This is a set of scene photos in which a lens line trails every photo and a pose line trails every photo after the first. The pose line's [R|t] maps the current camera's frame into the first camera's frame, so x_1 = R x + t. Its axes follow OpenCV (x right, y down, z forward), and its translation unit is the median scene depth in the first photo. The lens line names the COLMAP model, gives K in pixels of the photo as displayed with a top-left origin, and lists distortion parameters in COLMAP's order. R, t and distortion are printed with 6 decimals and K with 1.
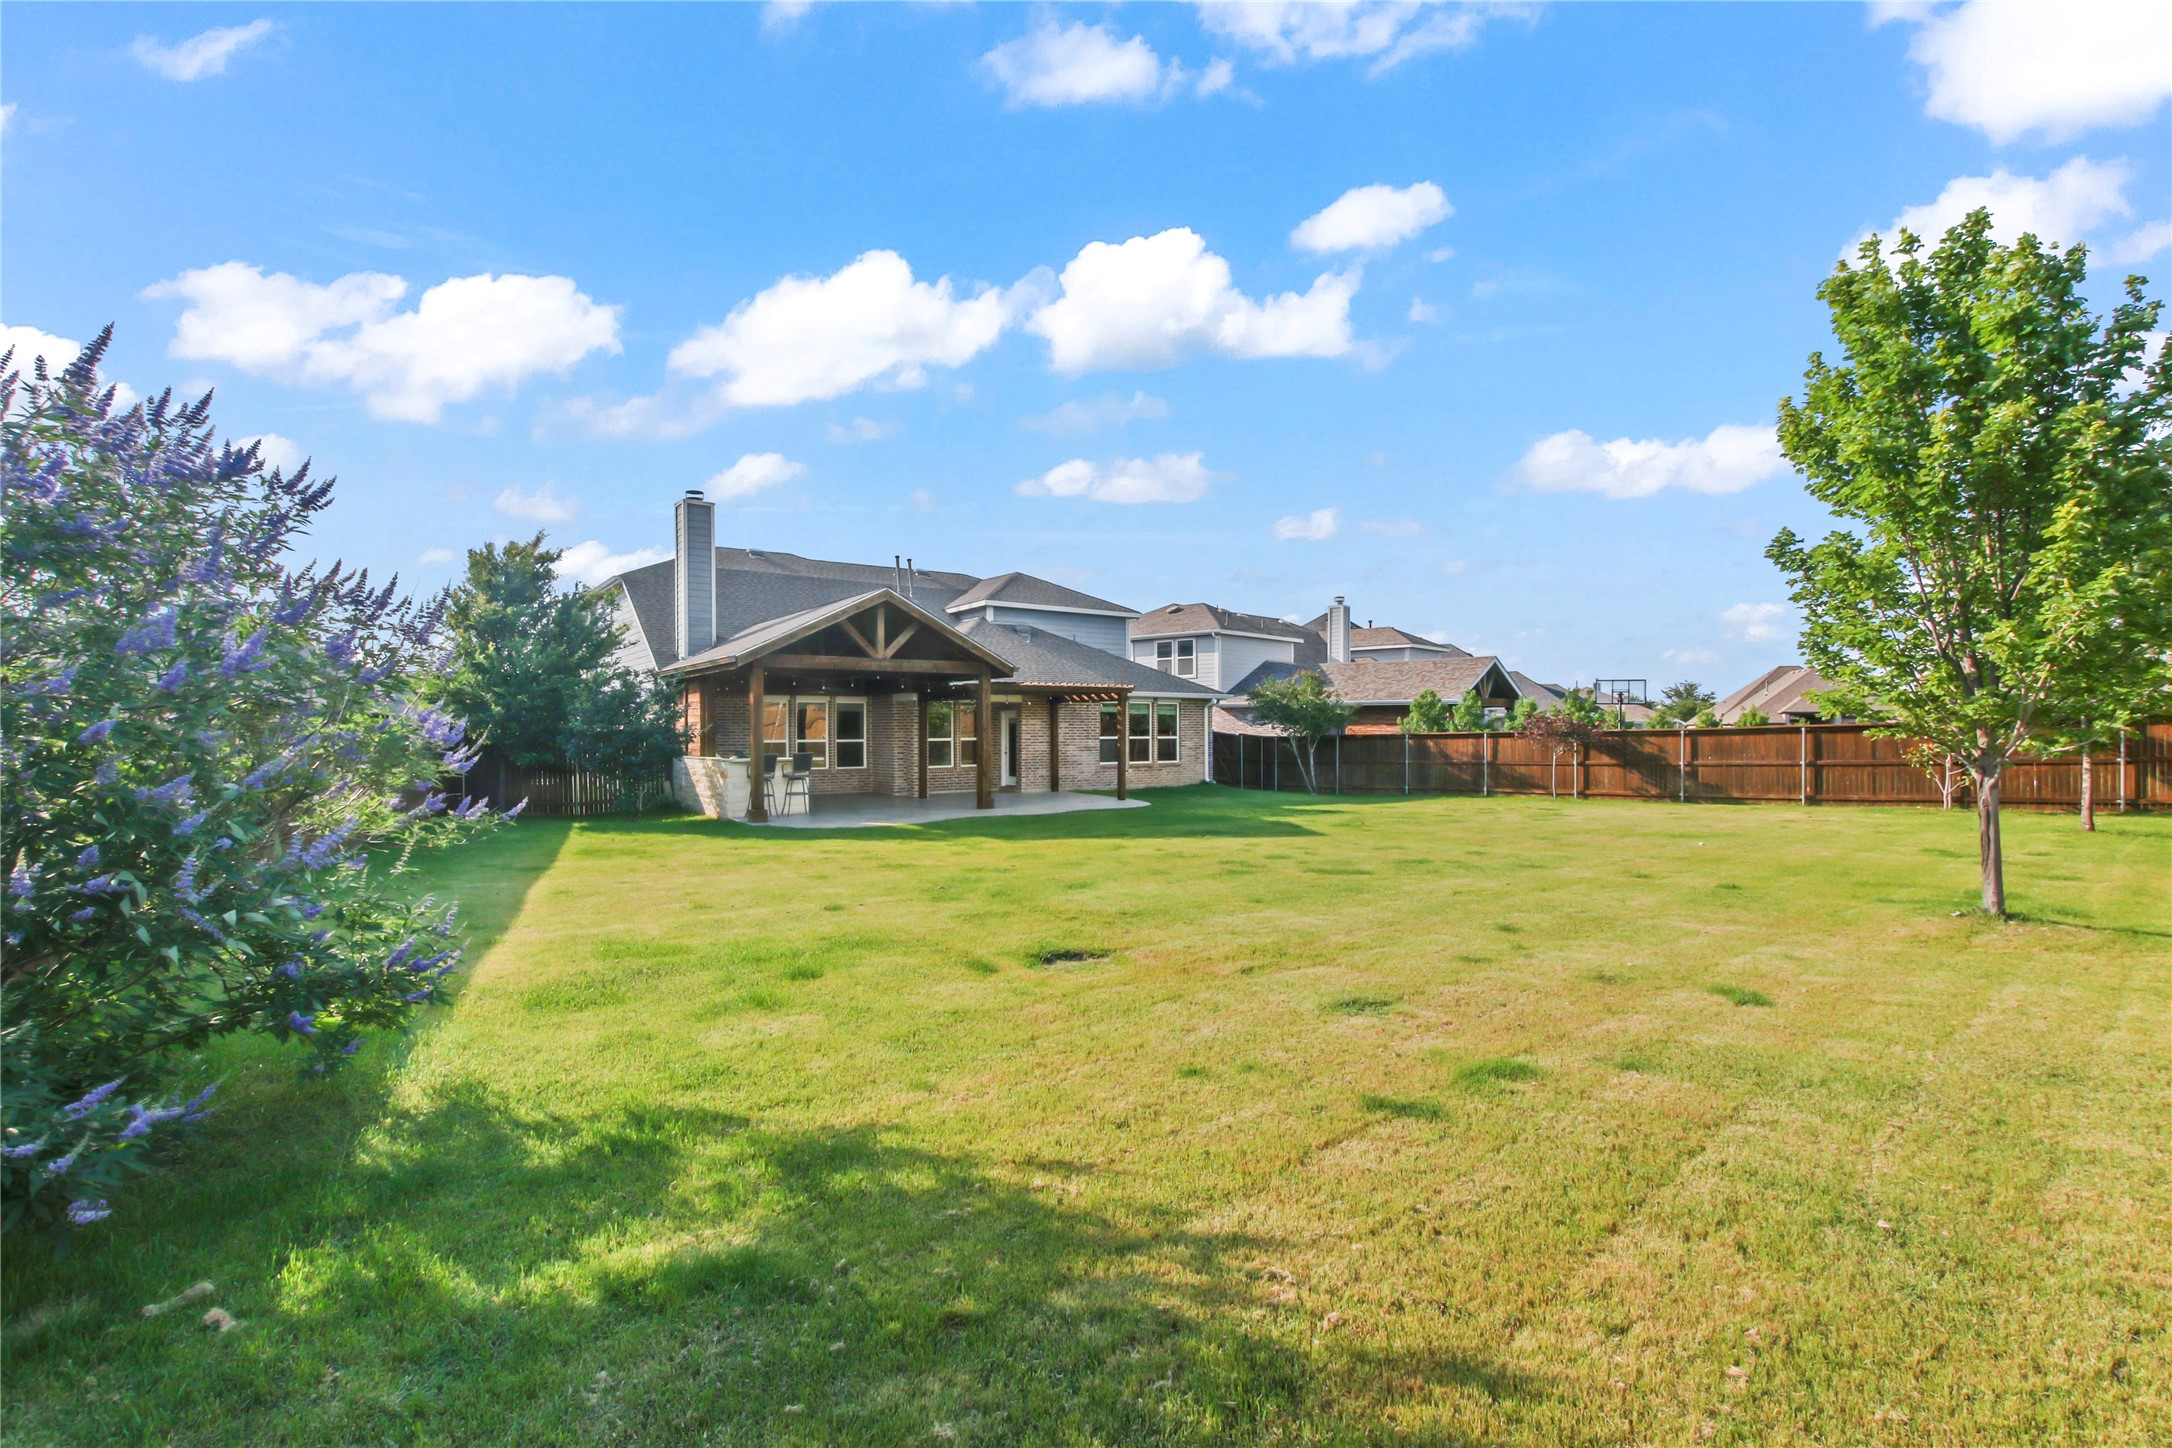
lens RADIAL K [[1005.8, 0, 1095.2], [0, 1005.8, 730.4], [0, 0, 1]] dist [0.001370, -0.001094]
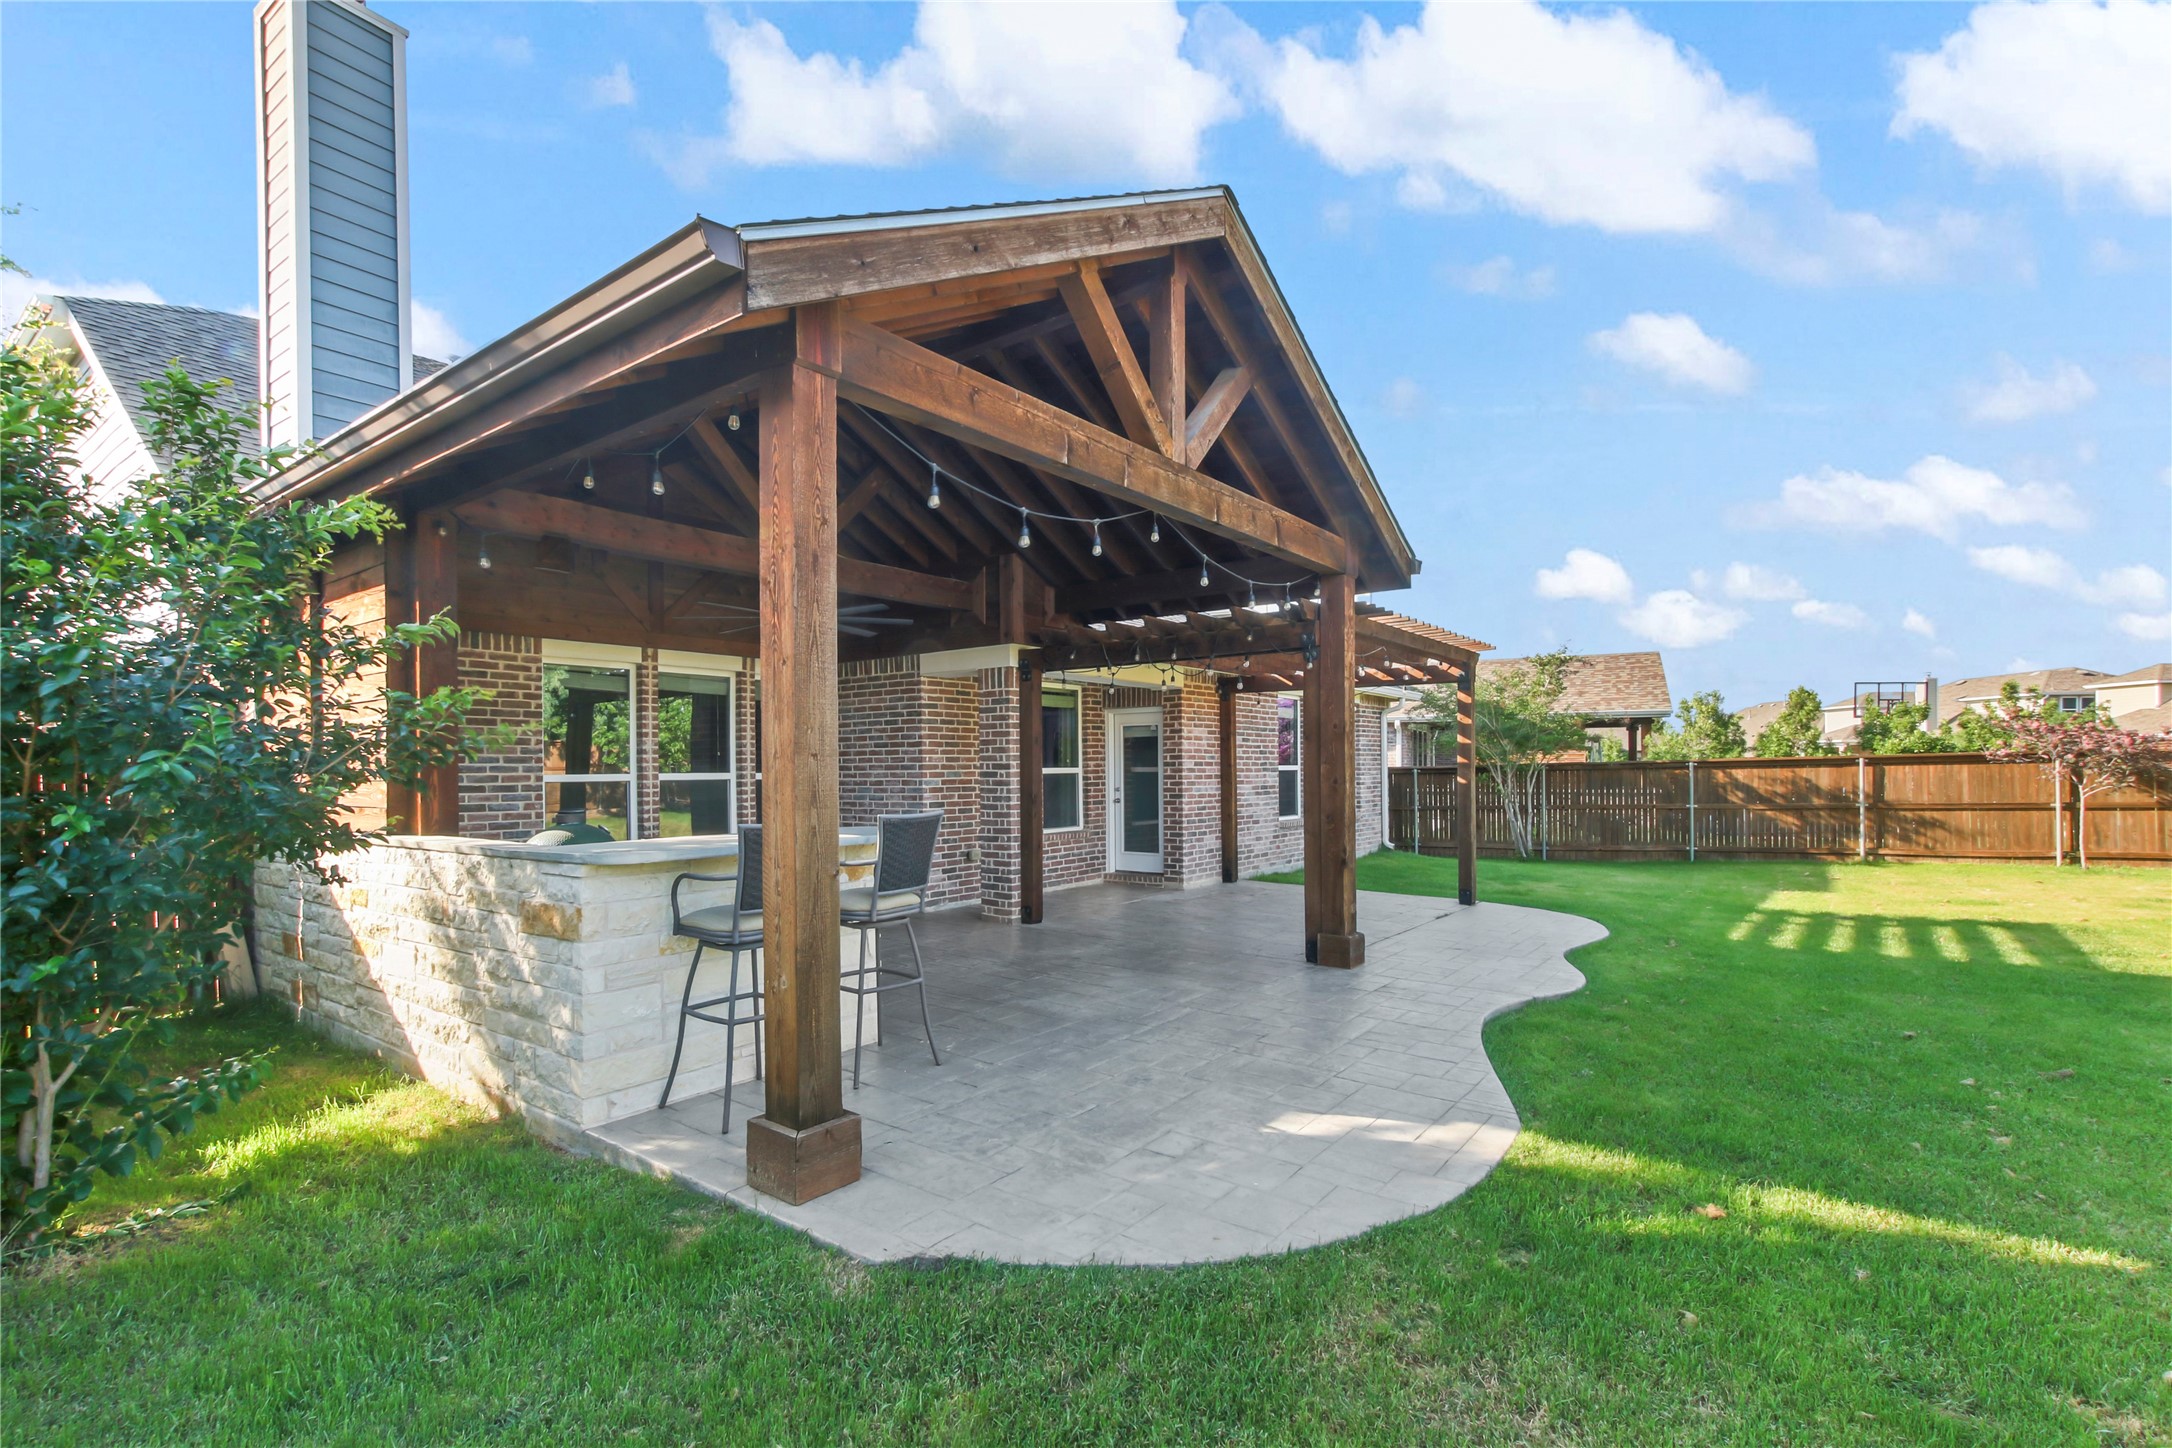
lens RADIAL K [[1005.8, 0, 1060.3], [0, 1005.8, 770.8], [0, 0, 1]] dist [0.001370, -0.001094]
pose [[0.957532, -0.003652, 0.288305, -0.247898], [0.002716, 0.999990, 0.003647, 0.007321], [-0.288315, -0.002709, 0.957532, 0.578355]]
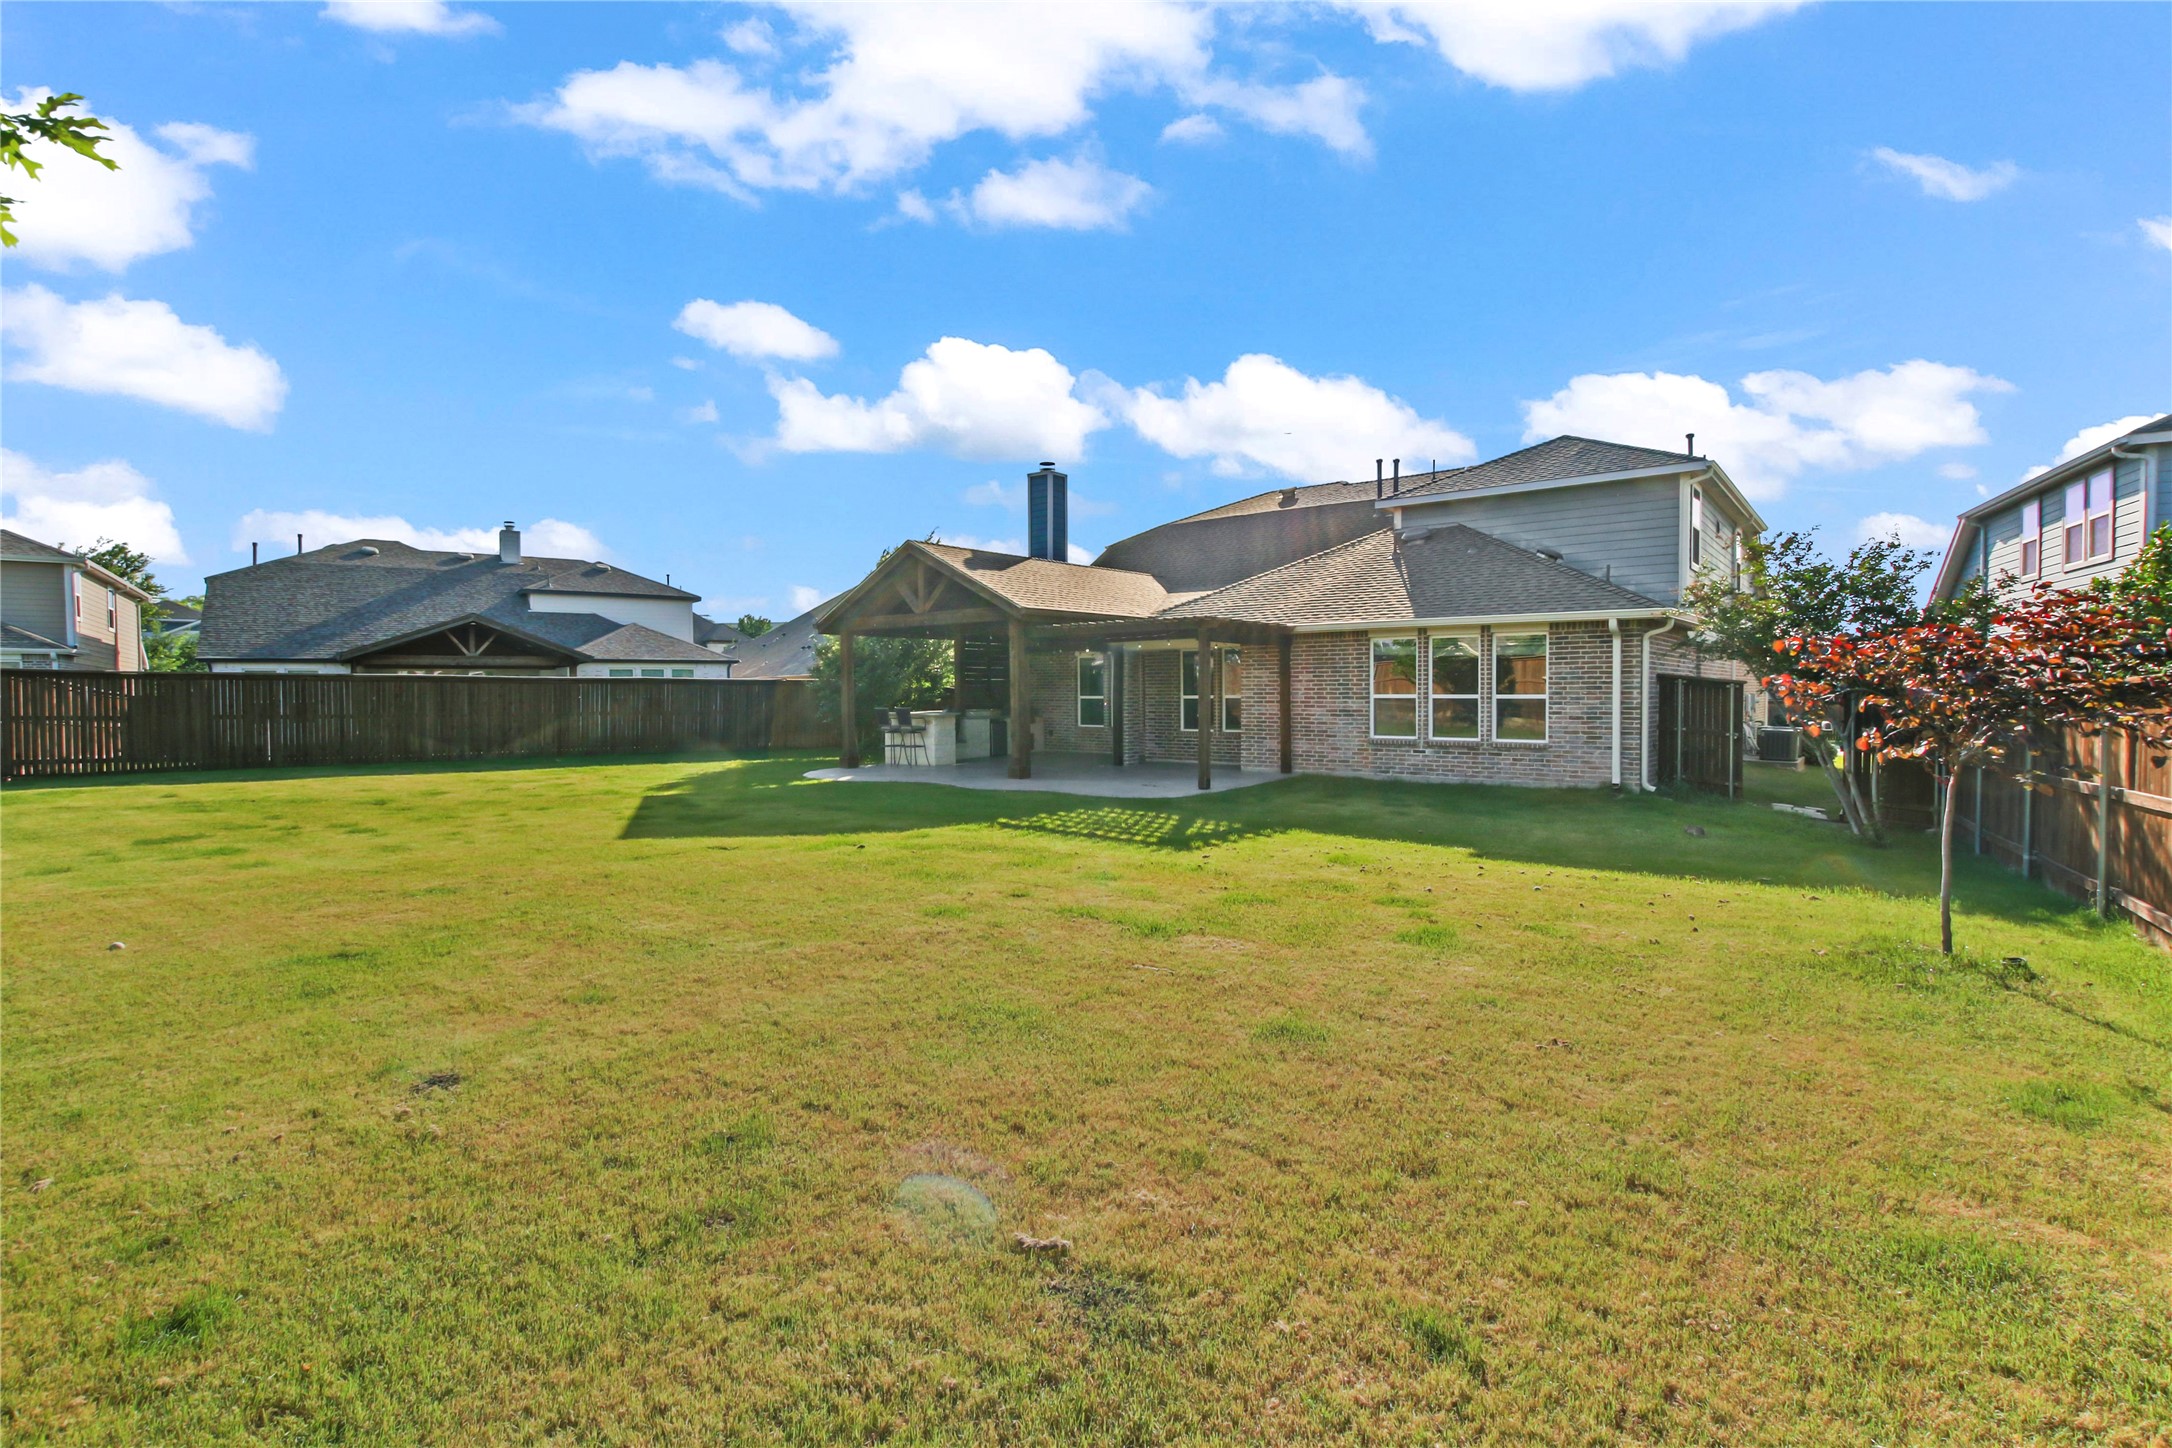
lens RADIAL K [[1005.8, 0, 1086.7], [0, 1005.8, 712.3], [0, 0, 1]] dist [0.001370, -0.001094]
pose [[0.249326, 0.019324, -0.968227, 0.593177], [0.001650, 0.999791, 0.020379, 0.004300], [0.968418, -0.006679, 0.249242, 0.694193]]
